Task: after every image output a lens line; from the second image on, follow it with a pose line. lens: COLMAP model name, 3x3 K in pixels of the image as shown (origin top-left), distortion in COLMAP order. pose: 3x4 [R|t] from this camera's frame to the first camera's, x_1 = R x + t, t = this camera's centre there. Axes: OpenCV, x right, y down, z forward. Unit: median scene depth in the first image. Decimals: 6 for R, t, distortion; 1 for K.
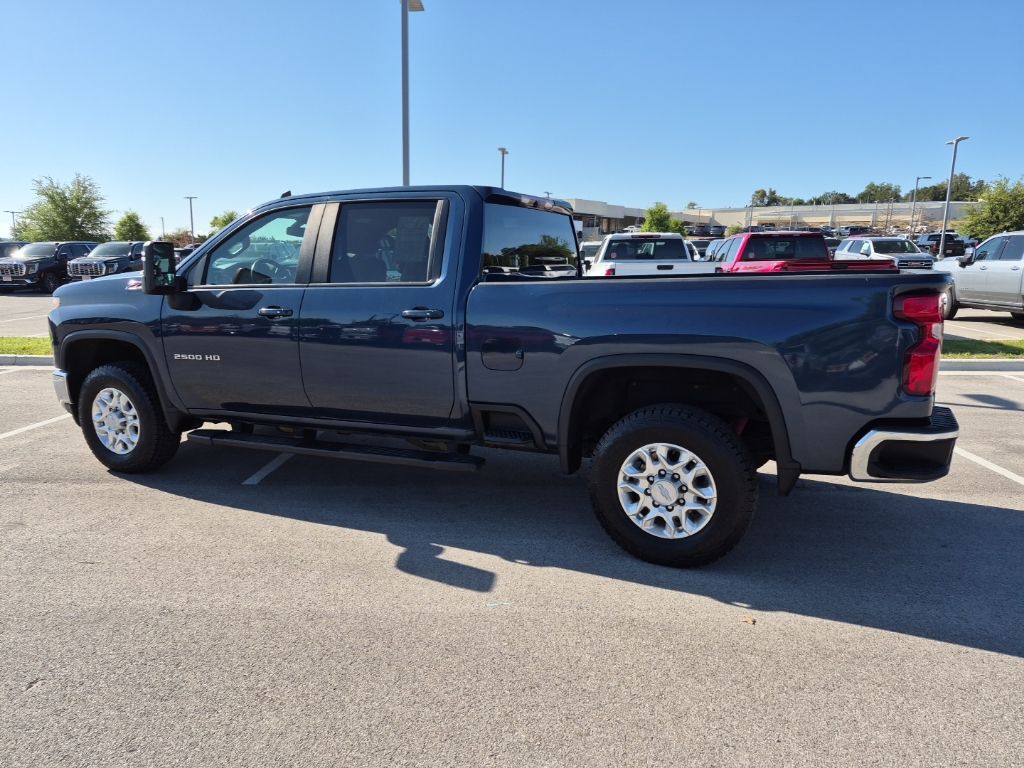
lens RADIAL K [[709.5, 0, 511.2], [0, 709.5, 383.4], [0, 0, 1]] dist [0.078753, -0.078082]
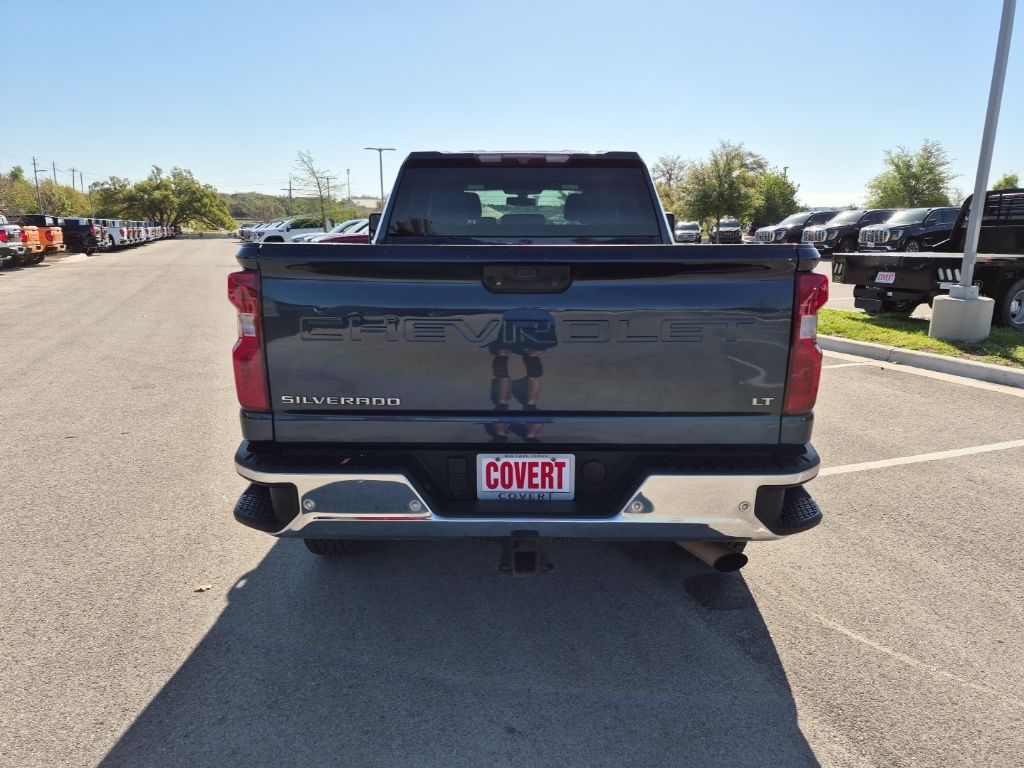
lens RADIAL K [[709.5, 0, 515.0], [0, 709.5, 385.3], [0, 0, 1]] dist [0.078753, -0.078082]
pose [[0.409120, 0.200971, -0.890074, 0.832999], [-0.159817, 0.976148, 0.146946, -0.098940], [0.898376, 0.082130, 0.431480, 0.583593]]
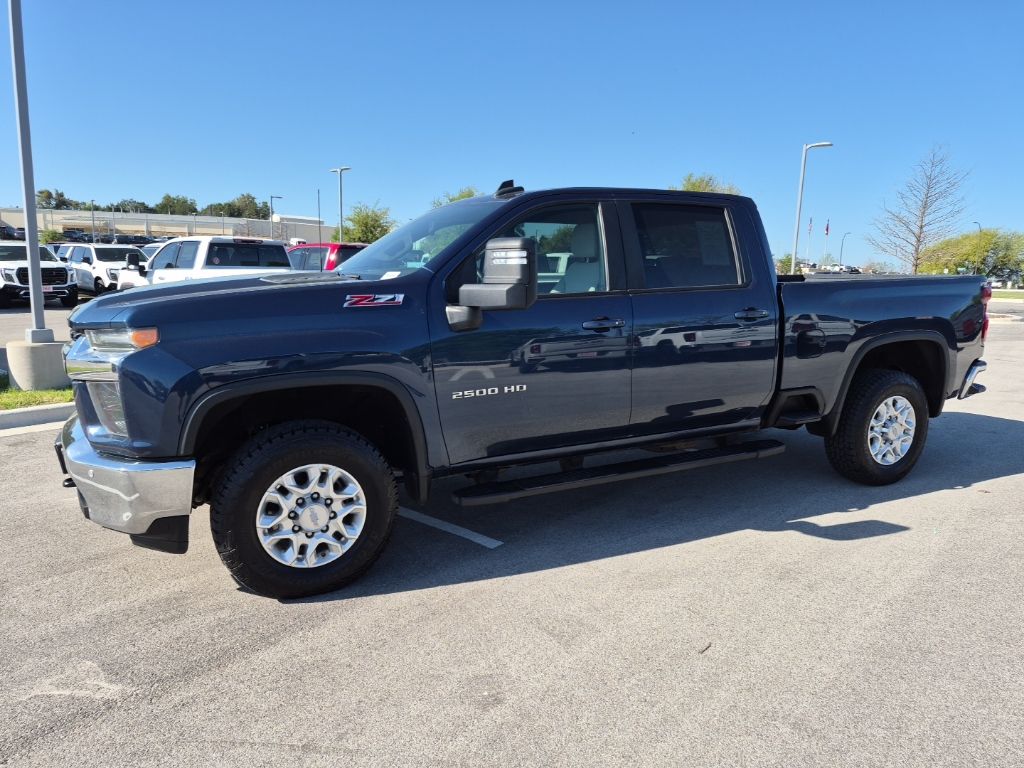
lens RADIAL K [[709.5, 0, 506.5], [0, 709.5, 389.4], [0, 0, 1]] dist [0.078753, -0.078082]
pose [[0.620413, -0.122318, 0.774678, -0.965988], [0.127001, 0.990395, 0.054668, -0.073813], [-0.773924, 0.064468, 0.629989, 0.495572]]
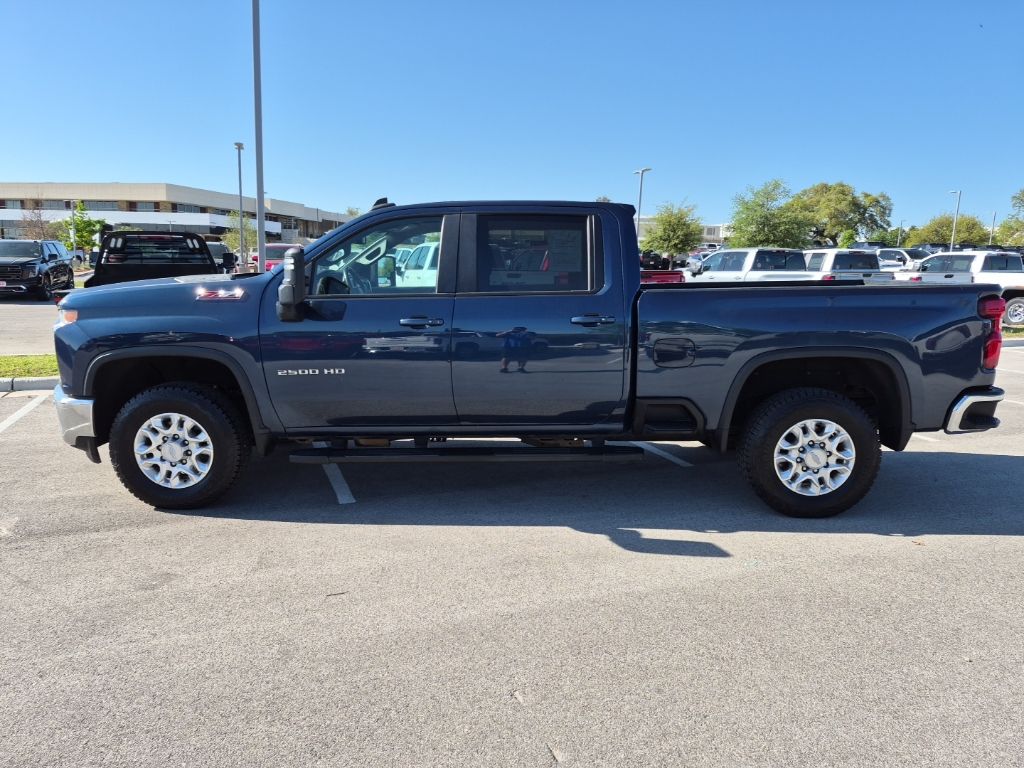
lens RADIAL K [[709.5, 0, 504.0], [0, 709.5, 383.6], [0, 0, 1]] dist [0.078753, -0.078082]
pose [[0.912184, -0.054152, 0.406187, -0.563476], [0.056527, 0.998382, 0.006158, -0.011898], [-0.405863, 0.017344, 0.913769, 0.050692]]
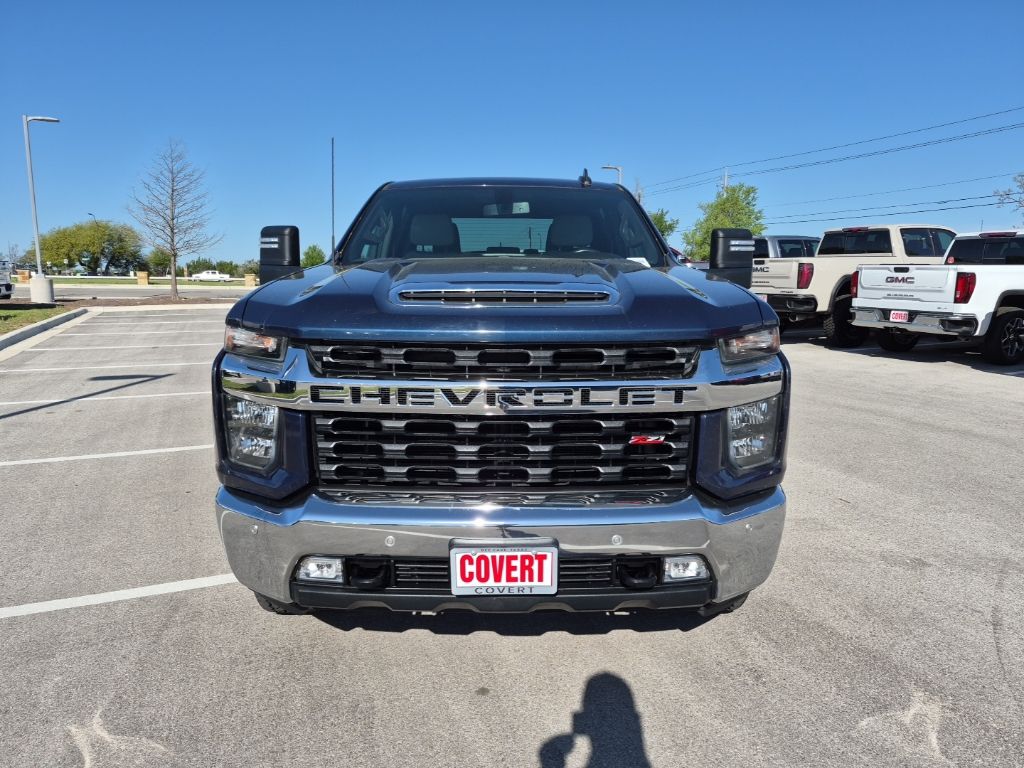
lens RADIAL K [[709.5, 0, 519.7], [0, 709.5, 383.0], [0, 0, 1]] dist [0.078753, -0.078082]
pose [[-0.440249, -0.144658, 0.886146, -1.043856], [0.151522, 0.960812, 0.232125, -0.228399], [-0.884998, 0.236463, -0.401078, 1.444661]]
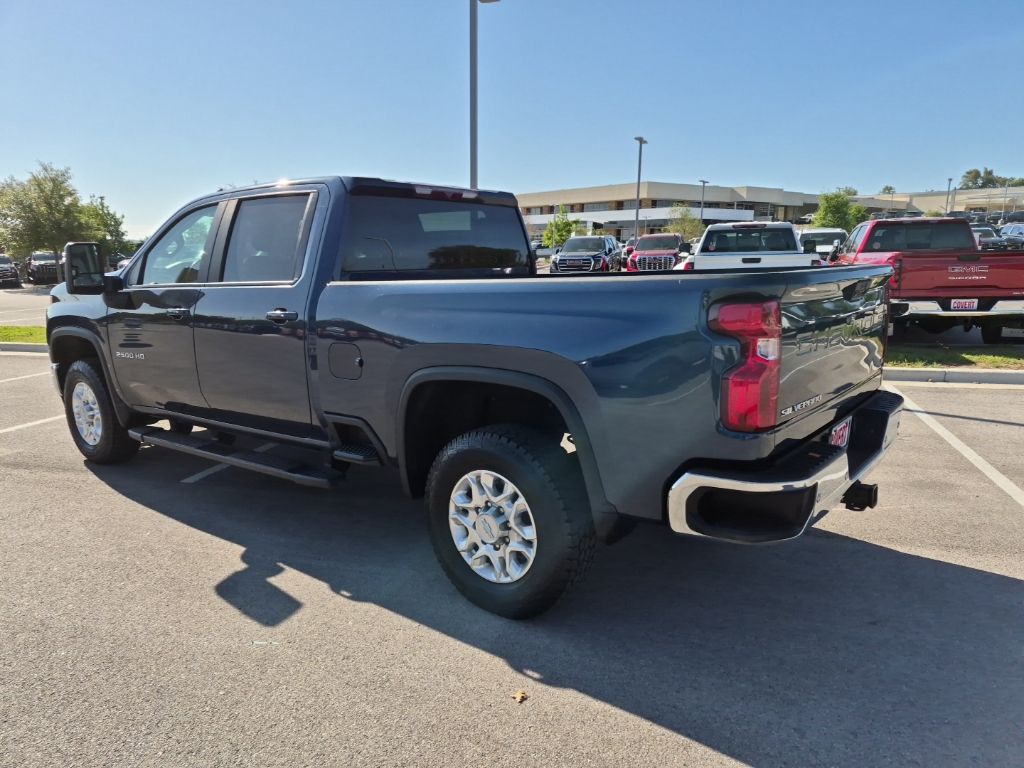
lens RADIAL K [[709.5, 0, 514.2], [0, 709.5, 377.1], [0, 0, 1]] dist [0.078753, -0.078082]
pose [[0.973154, 0.027913, -0.228457, 0.312814], [-0.028029, 0.999603, 0.002739, -0.022593], [0.228443, 0.003738, 0.973550, 0.125197]]
